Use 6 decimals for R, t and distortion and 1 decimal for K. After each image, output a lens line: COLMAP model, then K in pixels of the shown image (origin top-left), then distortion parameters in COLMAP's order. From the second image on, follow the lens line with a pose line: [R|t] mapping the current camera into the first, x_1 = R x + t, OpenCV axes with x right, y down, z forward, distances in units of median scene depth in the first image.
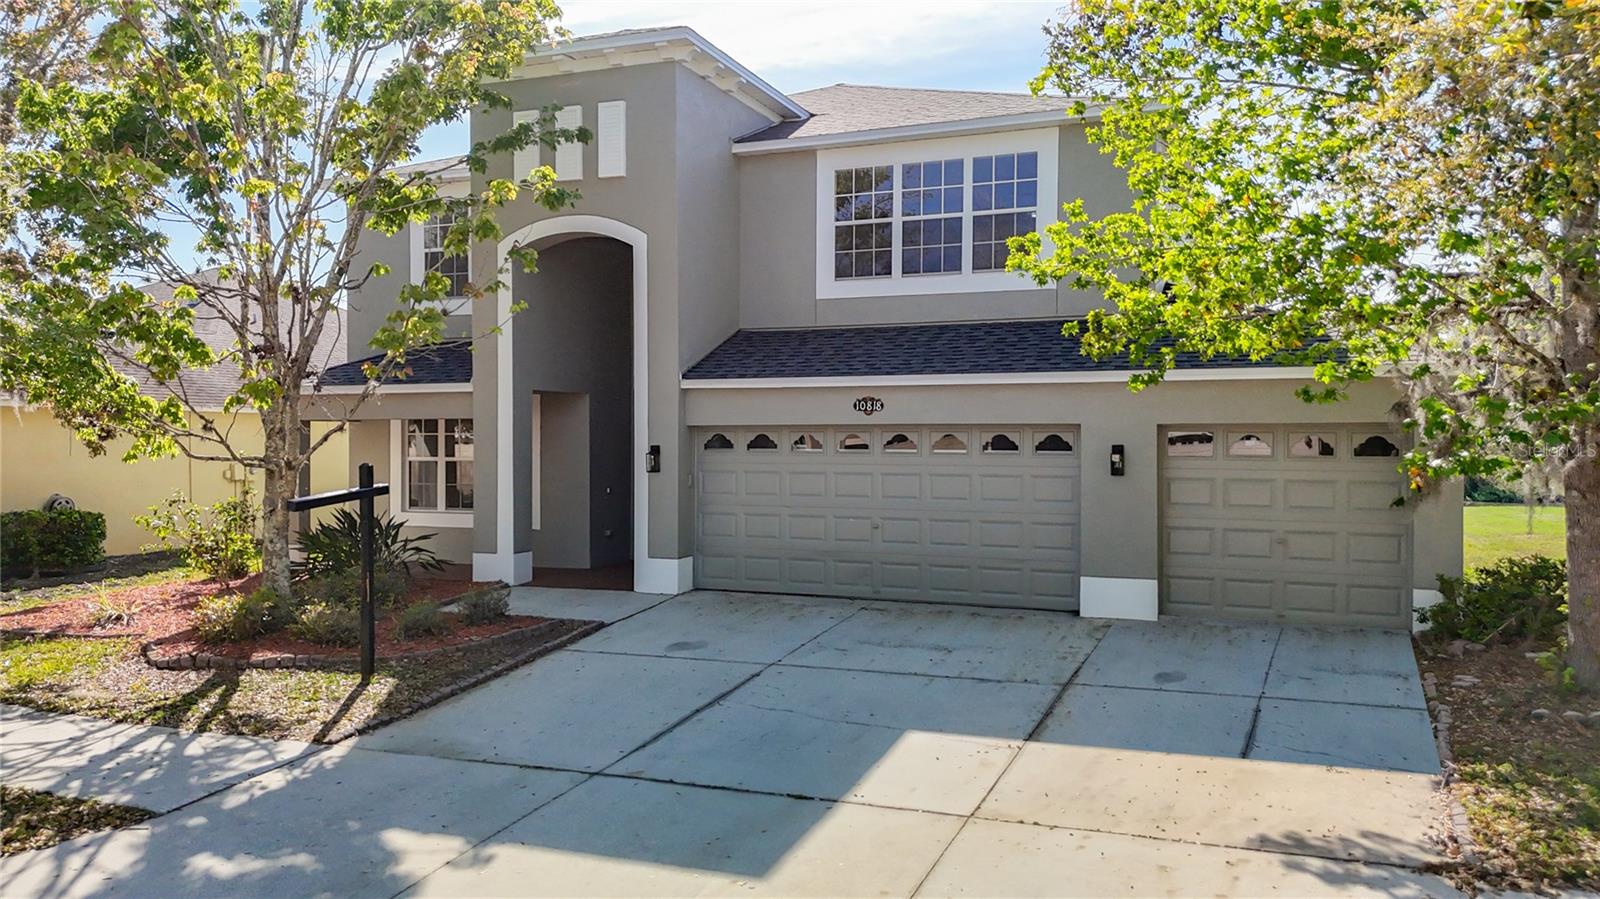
lens RADIAL K [[1172.6, 0, 792.7], [0, 1172.6, 449.9], [0, 0, 1]] dist [0.057232, -0.066621]
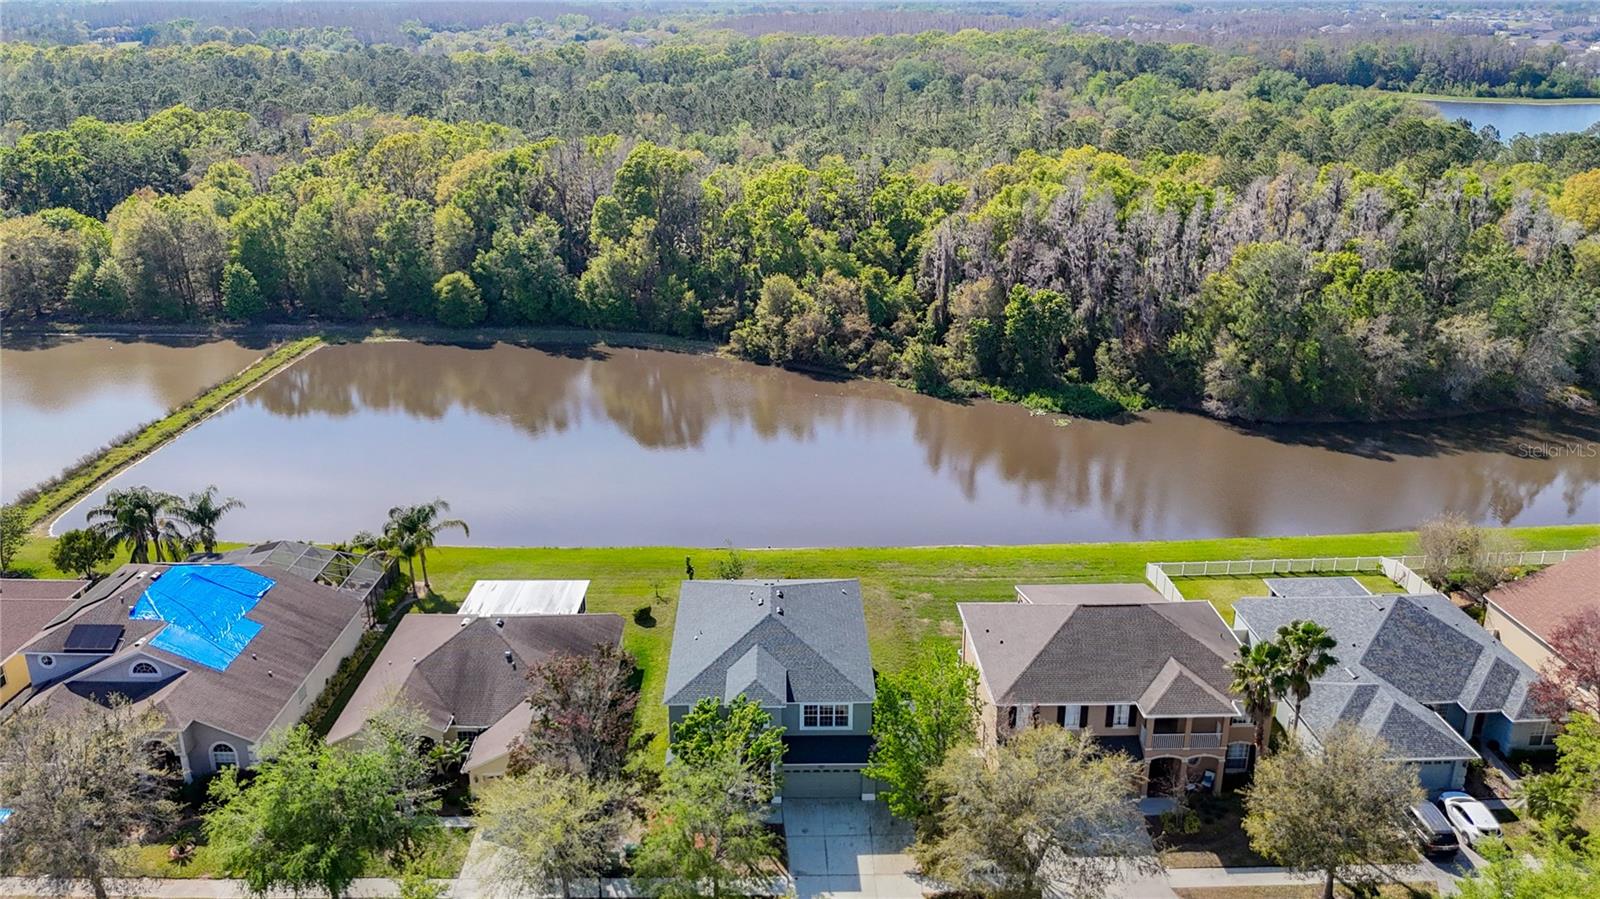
lens RADIAL K [[1172.6, 0, 792.7], [0, 1172.6, 449.9], [0, 0, 1]] dist [0.057232, -0.066621]
pose [[0.923024, -0.131943, 0.361411, -1.793987], [0.005594, 0.943861, 0.330296, -3.159698], [-0.384702, -0.302849, 0.871944, -3.125290]]
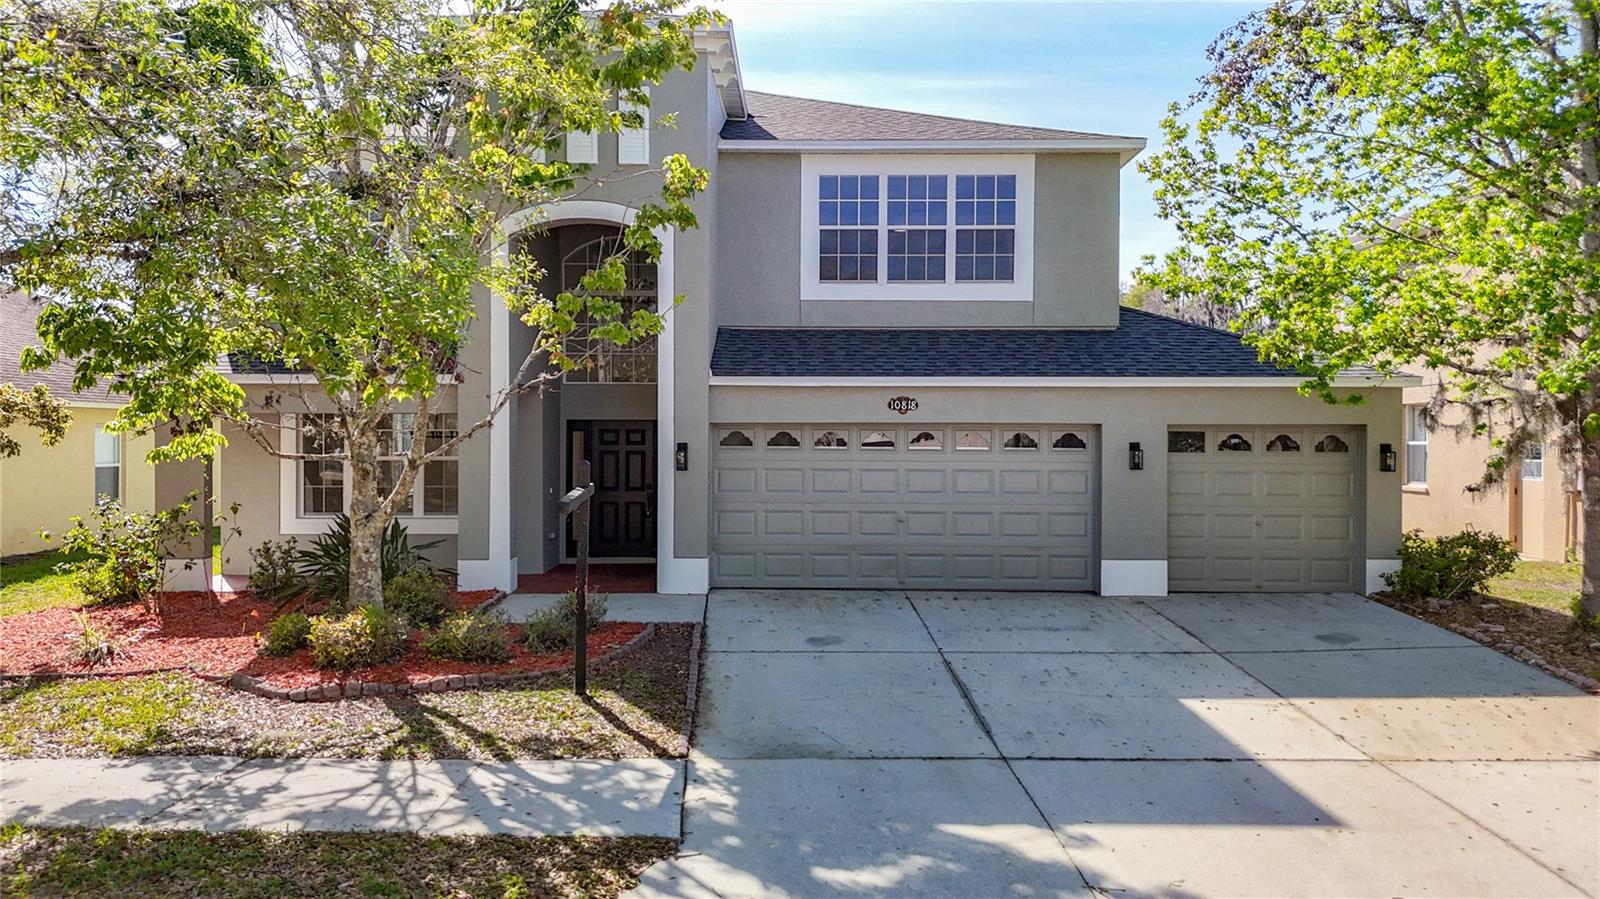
lens RADIAL K [[1172.6, 0, 792.7], [0, 1172.6, 449.9], [0, 0, 1]] dist [0.057232, -0.066621]
pose [[0.932945, -0.001687, 0.360015, -0.422933], [0.000828, 0.999996, 0.002541, -0.000307], [-0.360018, -0.002072, 0.932943, 0.057767]]
